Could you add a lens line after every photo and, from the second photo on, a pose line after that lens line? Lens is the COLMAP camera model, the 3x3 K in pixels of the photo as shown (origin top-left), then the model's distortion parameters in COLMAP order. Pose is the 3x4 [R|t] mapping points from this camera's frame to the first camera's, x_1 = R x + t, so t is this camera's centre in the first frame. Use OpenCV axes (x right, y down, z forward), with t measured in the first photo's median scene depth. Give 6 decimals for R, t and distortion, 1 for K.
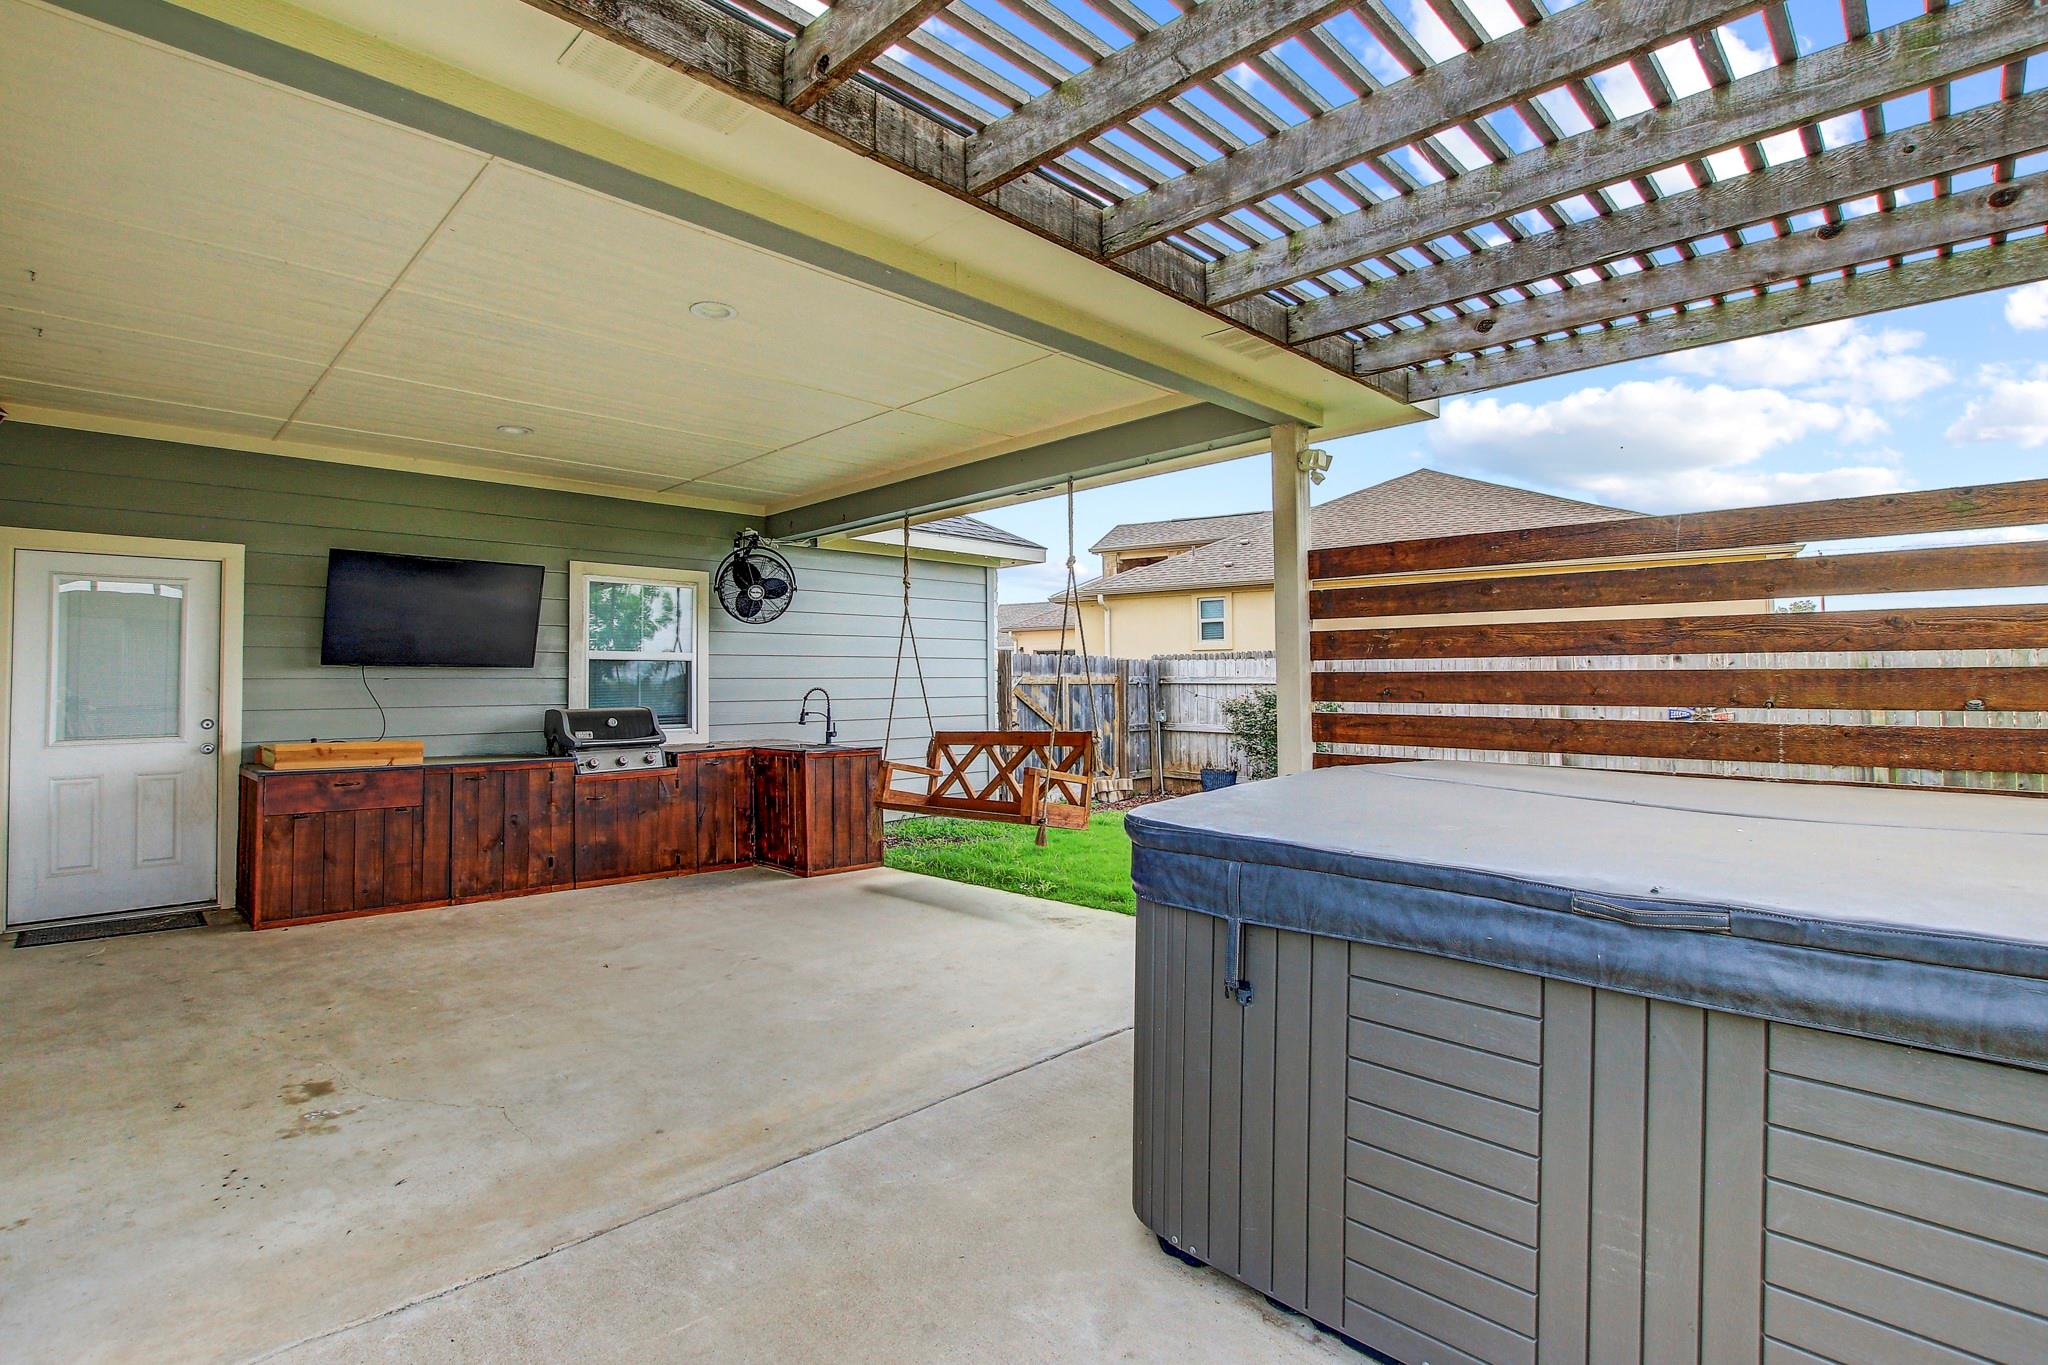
lens RADIAL K [[954.7, 0, 1026.9], [0, 954.7, 643.6], [0, 0, 1]] dist [-0.014177, 0.000296]
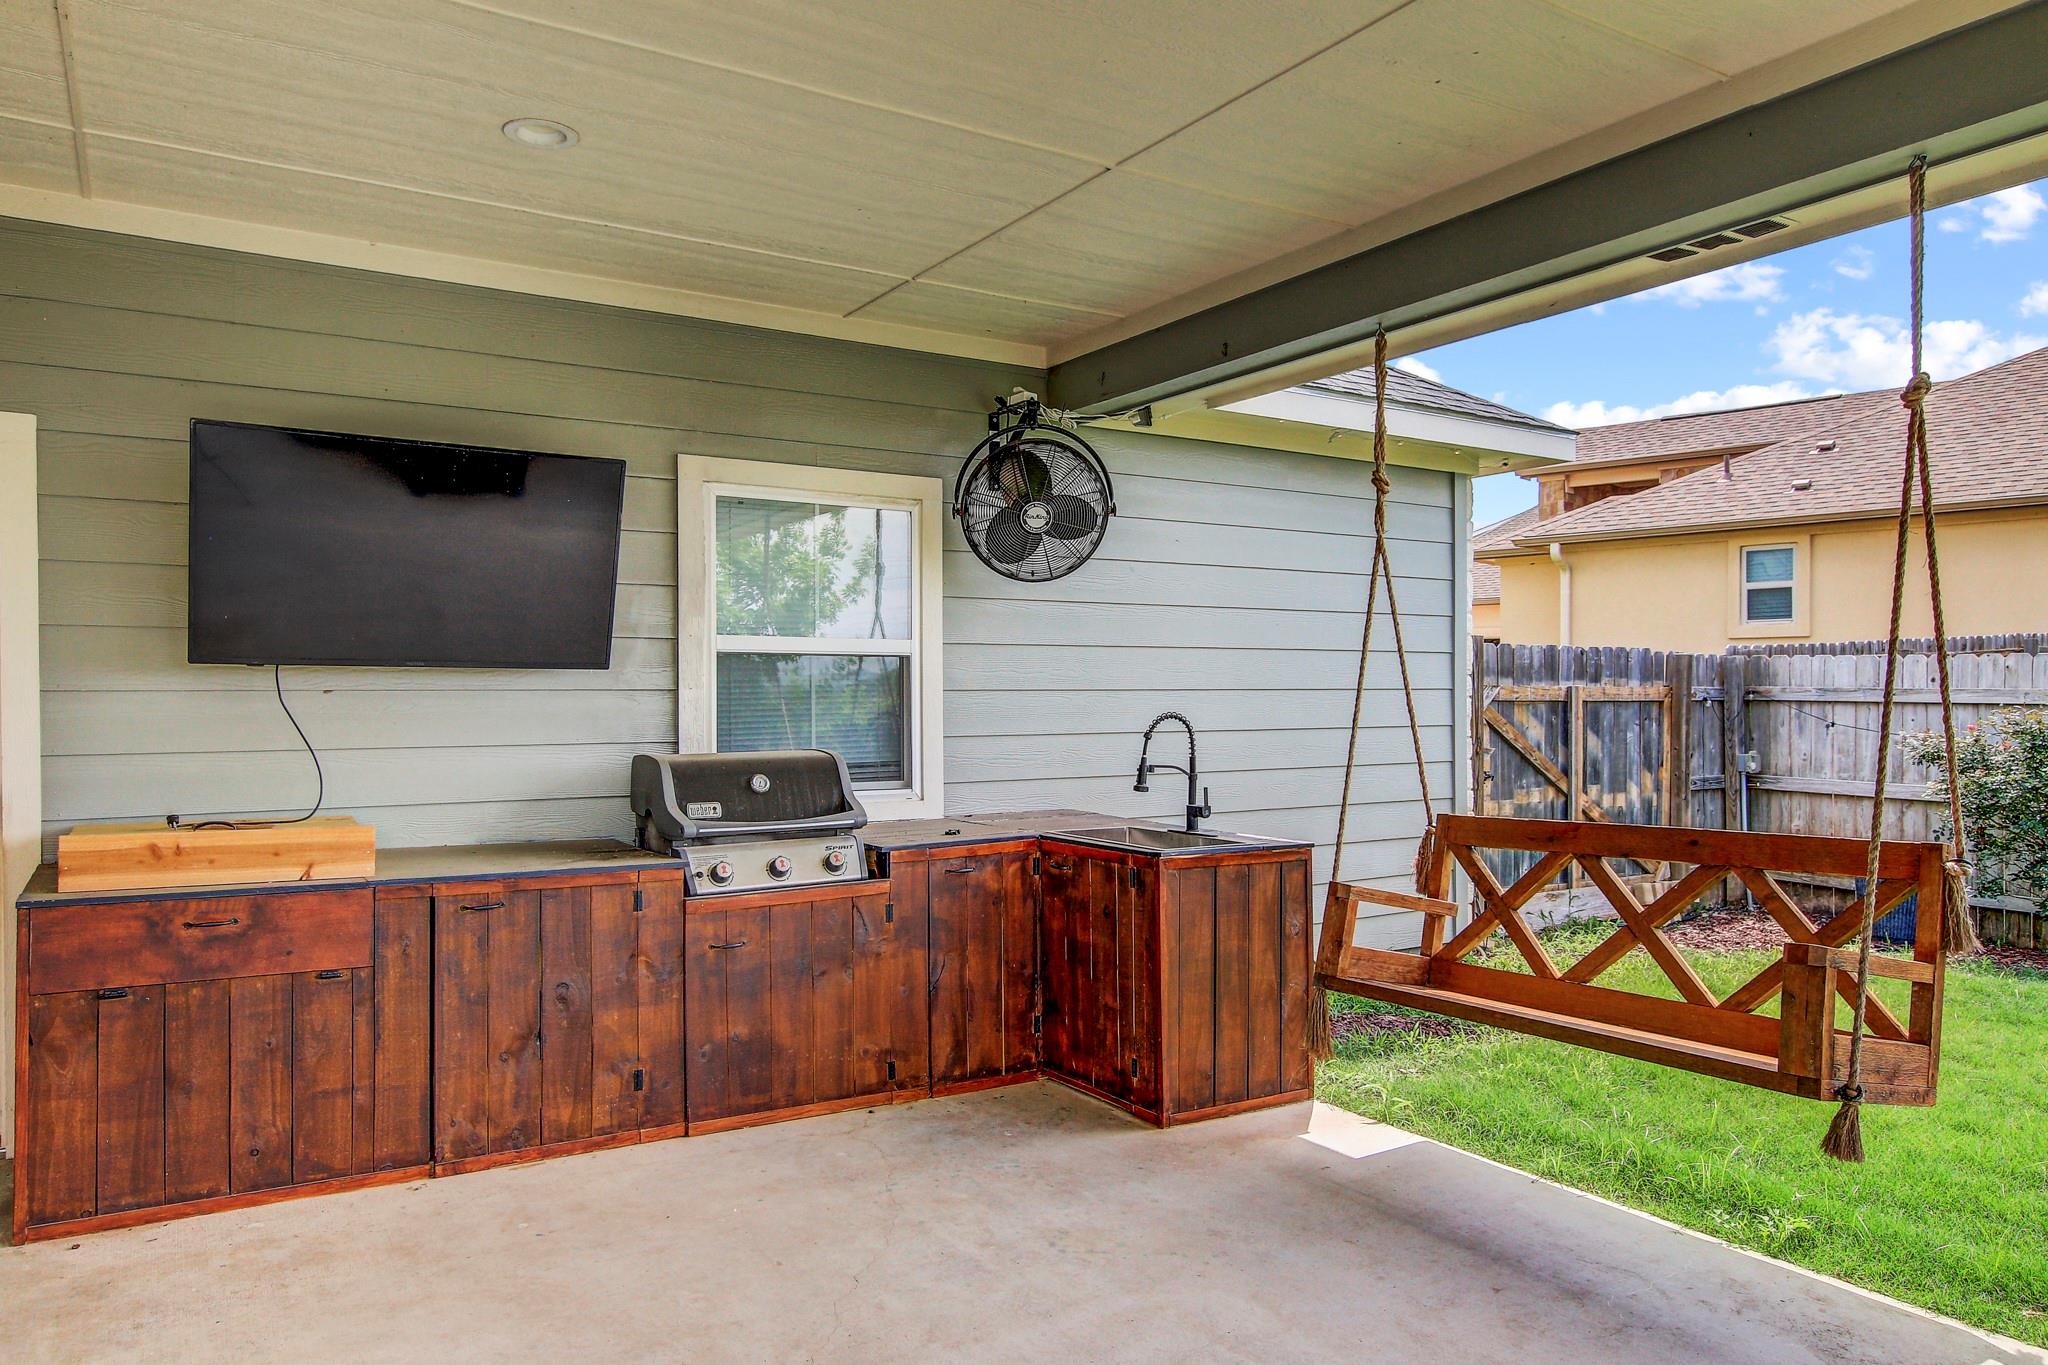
lens RADIAL K [[1373.7, 0, 1074.8], [0, 1373.7, 686.7], [0, 0, 1]] dist [0.006984, 0.001266]
pose [[0.980785, 0.007139, -0.194959, -0.145502], [0.000857, 0.999163, 0.040900, 0.005710], [0.195088, -0.040281, 0.979958, 0.354604]]
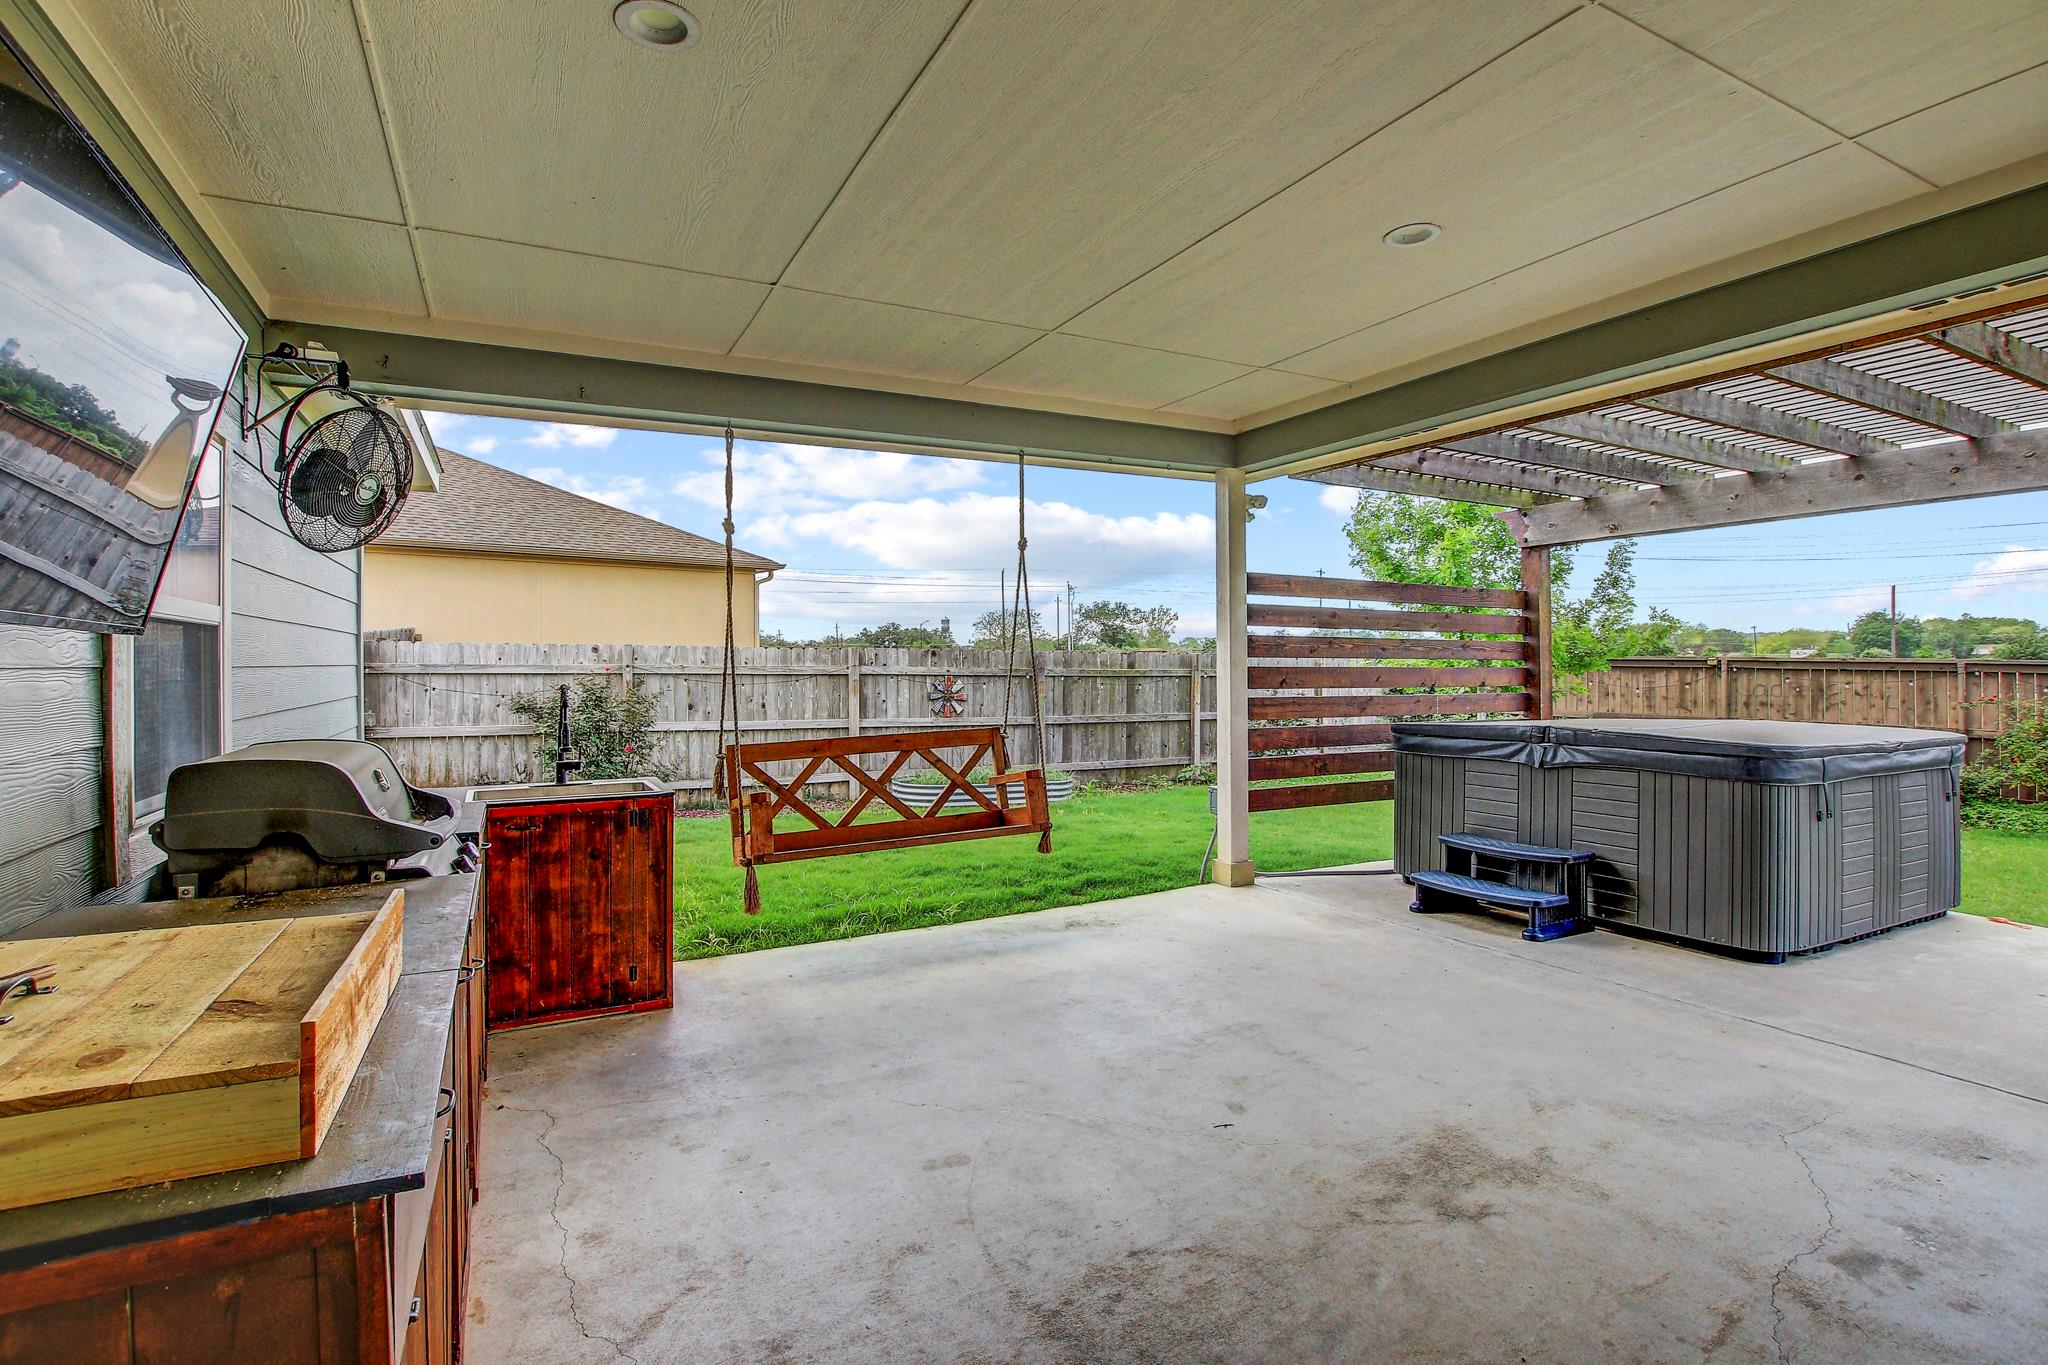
lens RADIAL K [[958.4, 0, 1011.5], [0, 958.4, 663.0], [0, 0, 1]] dist [-0.014804, -0.000027]
pose [[0.304109, 0.009925, 0.952585, -0.729896], [-0.041364, 0.999140, 0.002795, 0.024158], [-0.951739, -0.040252, 0.304259, 0.636317]]
